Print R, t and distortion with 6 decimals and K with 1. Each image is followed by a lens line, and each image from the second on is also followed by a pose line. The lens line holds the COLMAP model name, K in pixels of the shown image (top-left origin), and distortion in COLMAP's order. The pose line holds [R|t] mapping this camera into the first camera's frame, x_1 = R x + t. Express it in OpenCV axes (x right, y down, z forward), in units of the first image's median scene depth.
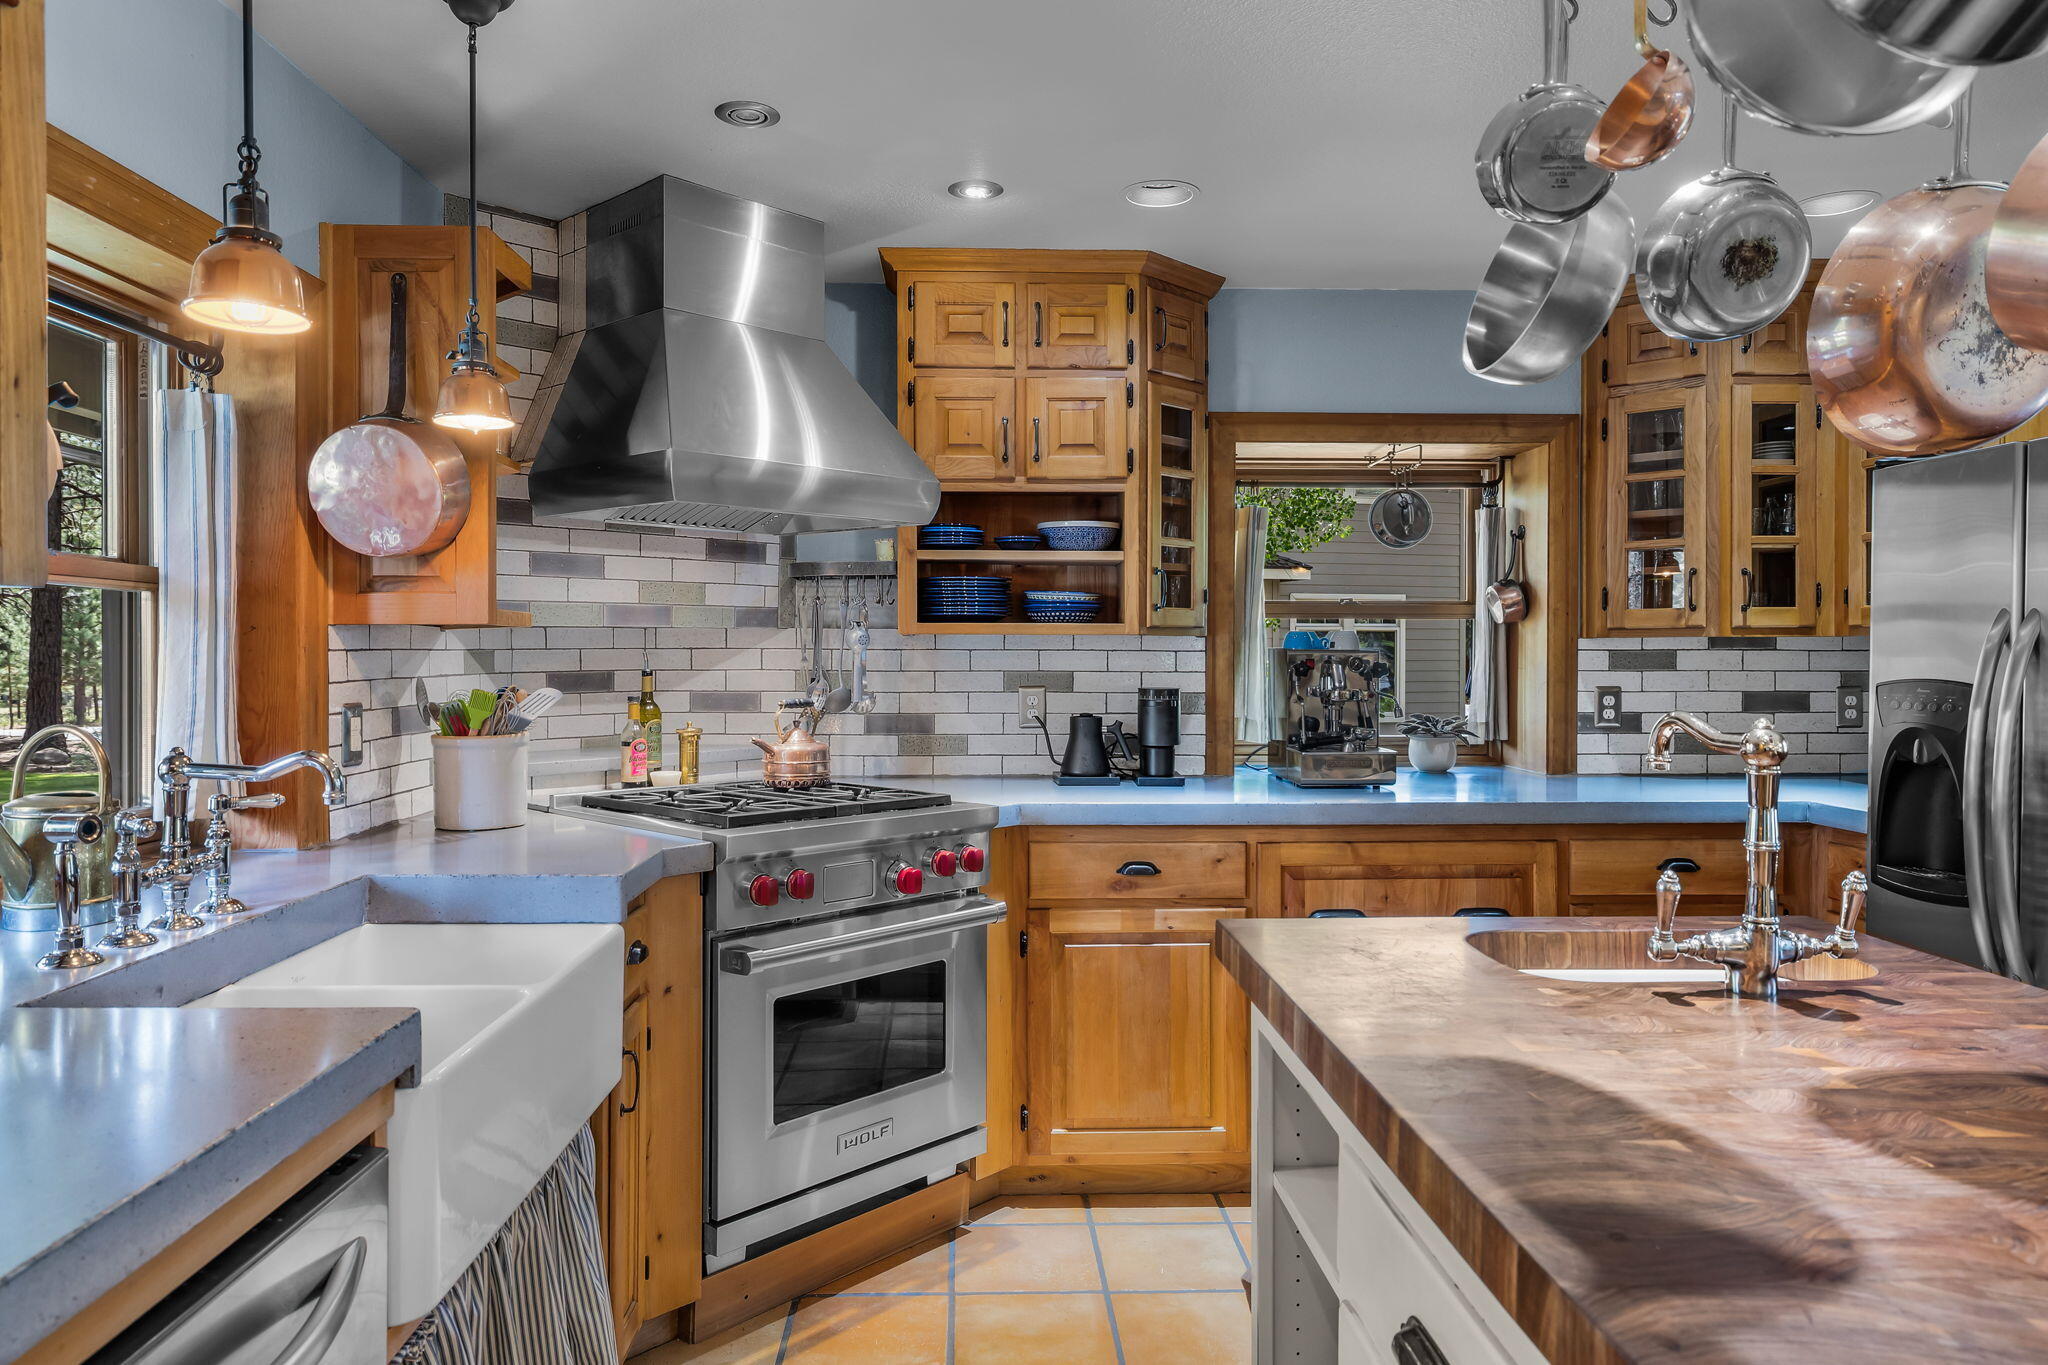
lens RADIAL K [[1307.5, 0, 1020.7], [0, 1307.5, 670.1], [0, 0, 1]] dist [0.007938, 0.000821]
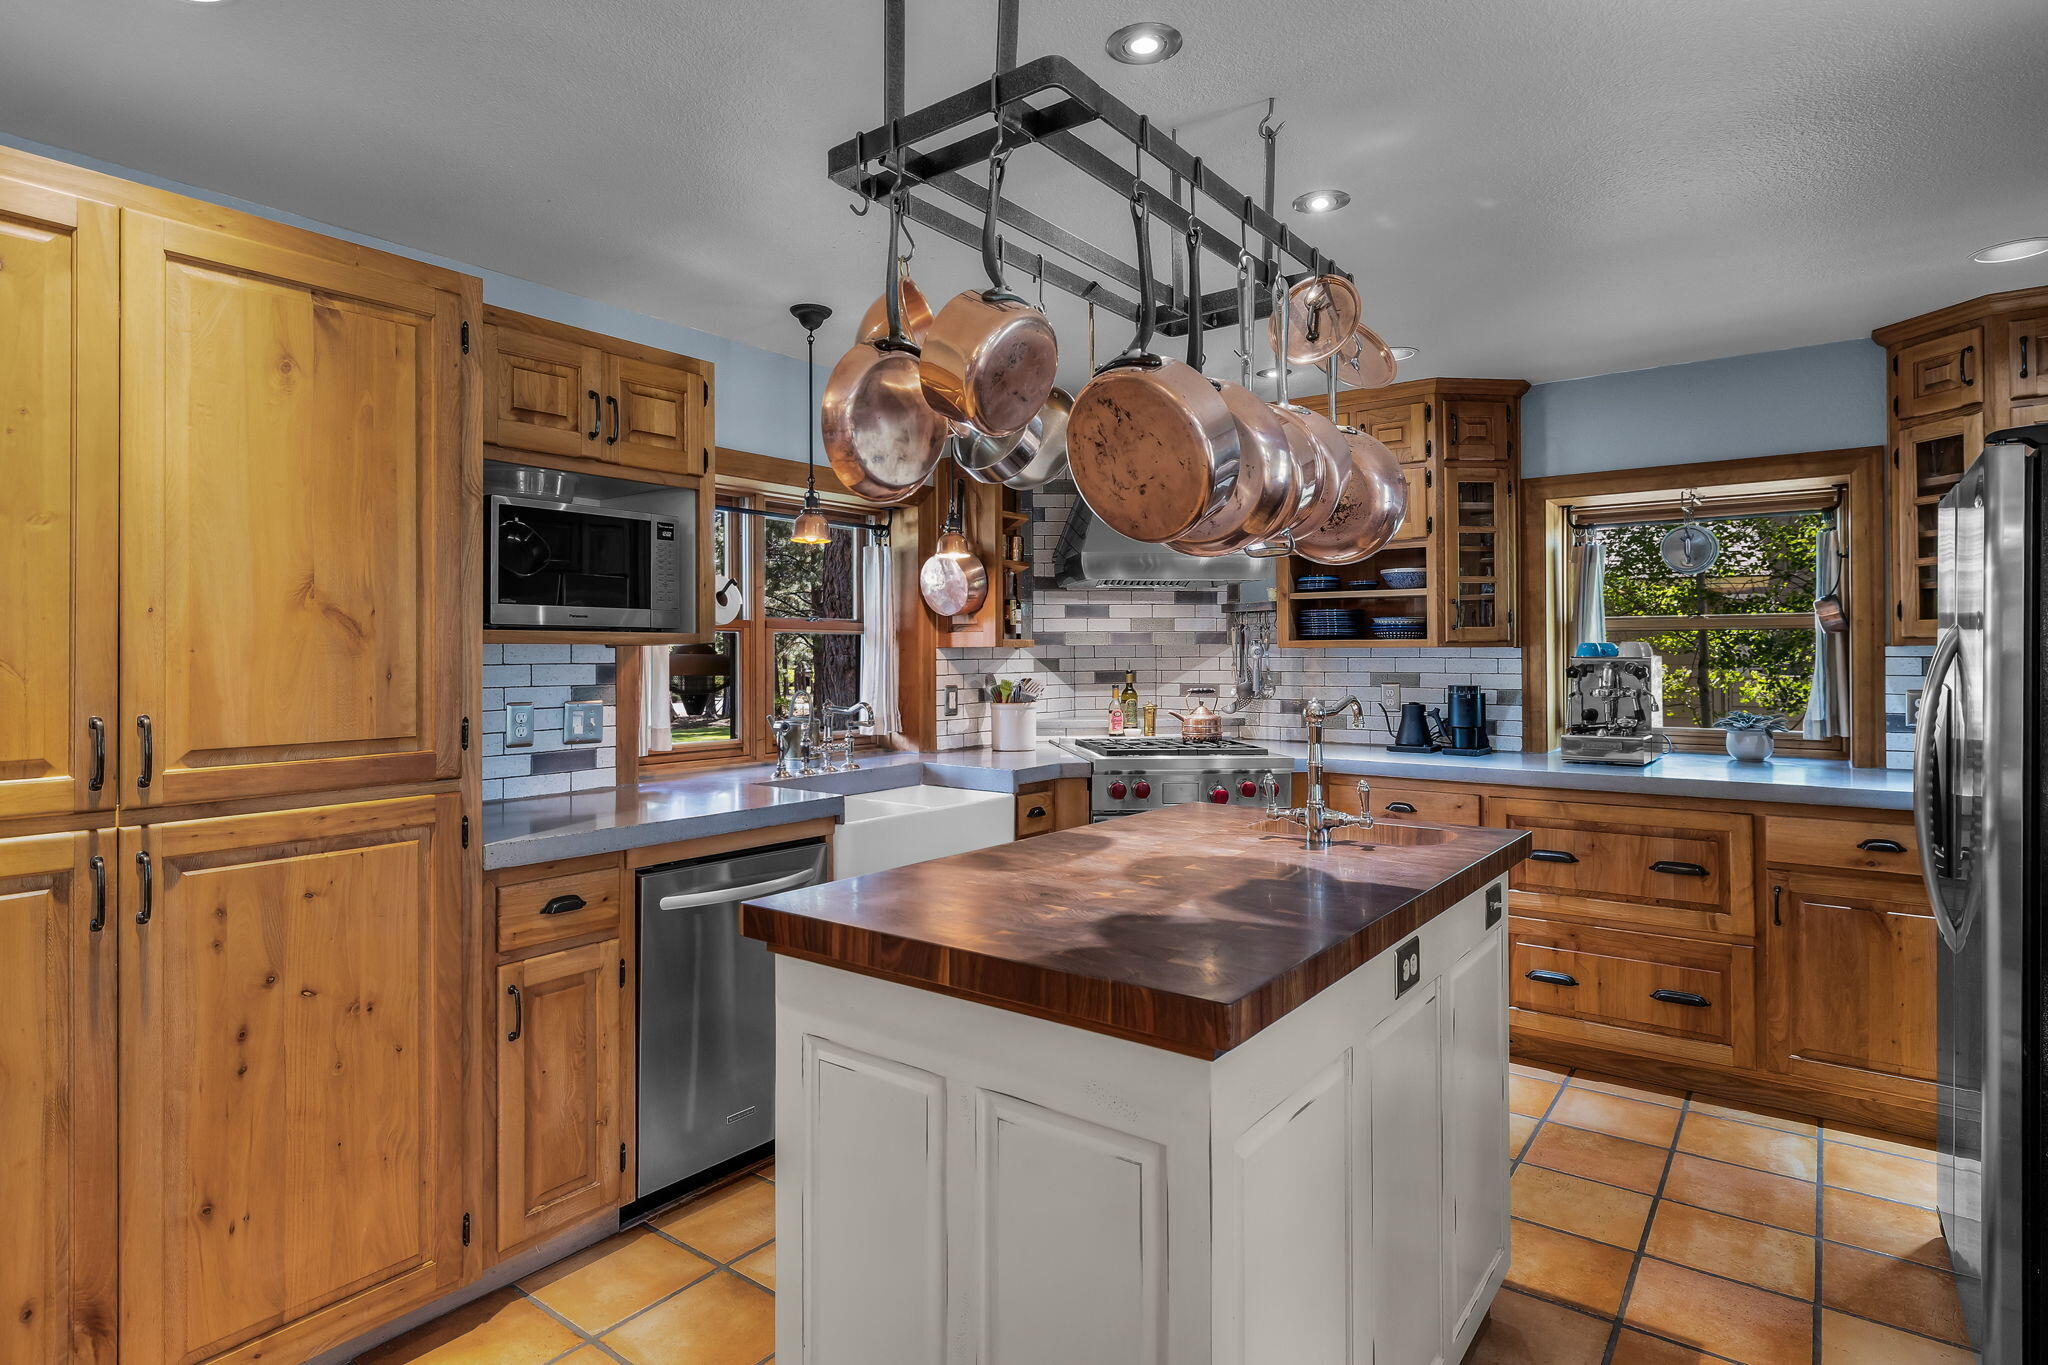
lens RADIAL K [[1067.3, 0, 1022.9], [0, 1067.3, 663.0], [0, 0, 1]] dist [-0.003454, -0.000363]
pose [[0.780830, 0.000414, -0.624743, 0.454013], [-0.005792, 0.999962, -0.006577, 0.000432], [0.624717, 0.008754, 0.780802, -0.177580]]
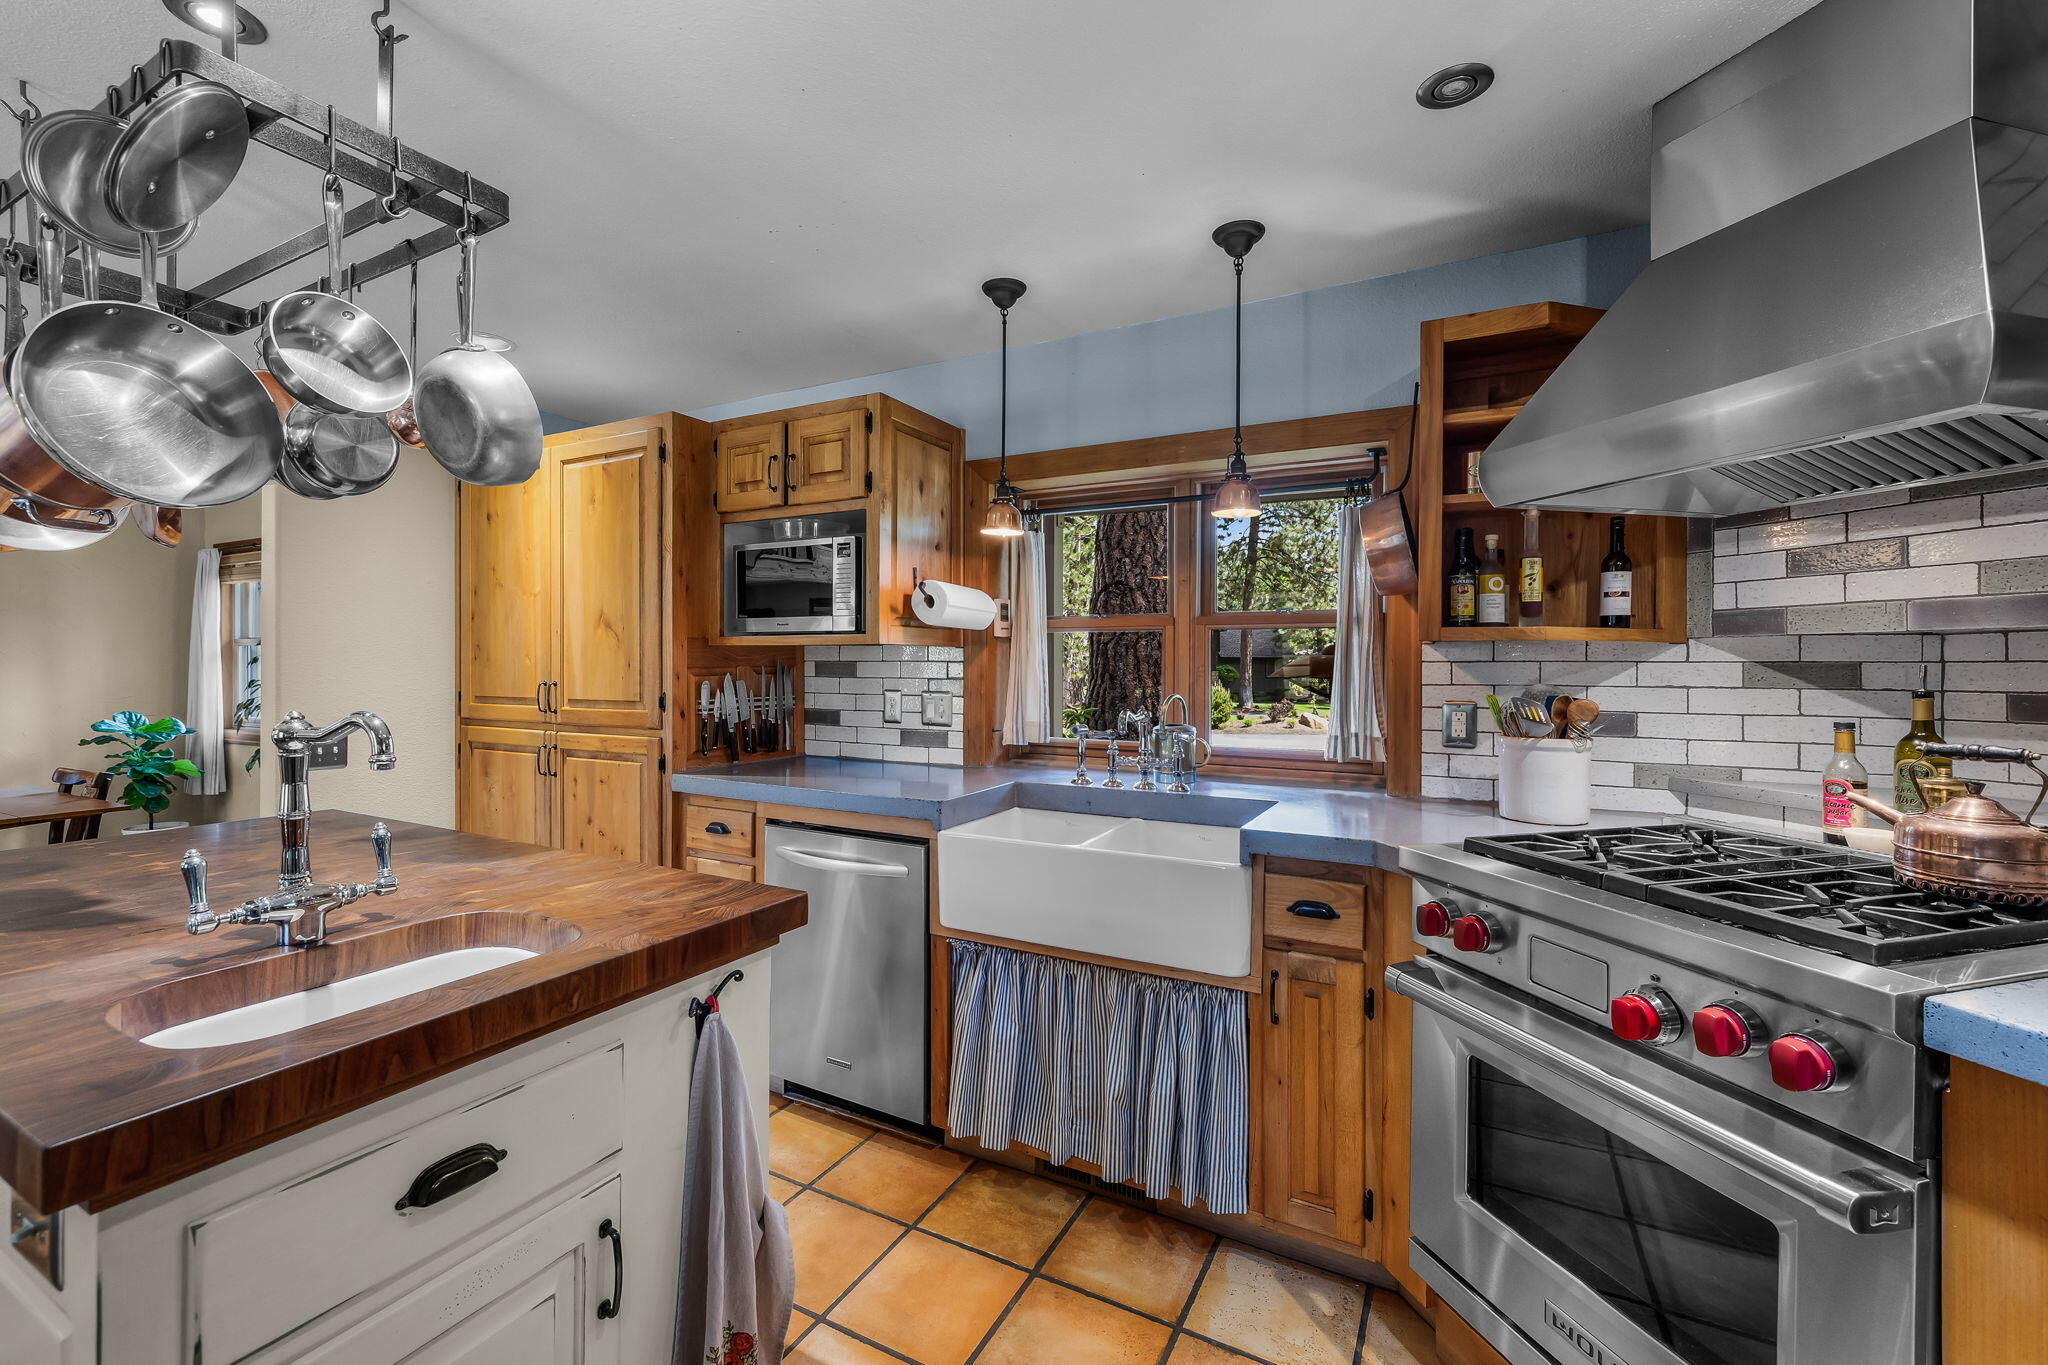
lens RADIAL K [[871.9, 0, 1016.4], [0, 871.9, 673.7], [0, 0, 1]] dist [0.002488, 0.000100]
pose [[-0.505812, 0.009241, -0.862594, 0.349177], [-0.017666, 0.999622, 0.021068, -0.009632], [0.862463, 0.025895, -0.505457, 0.759265]]
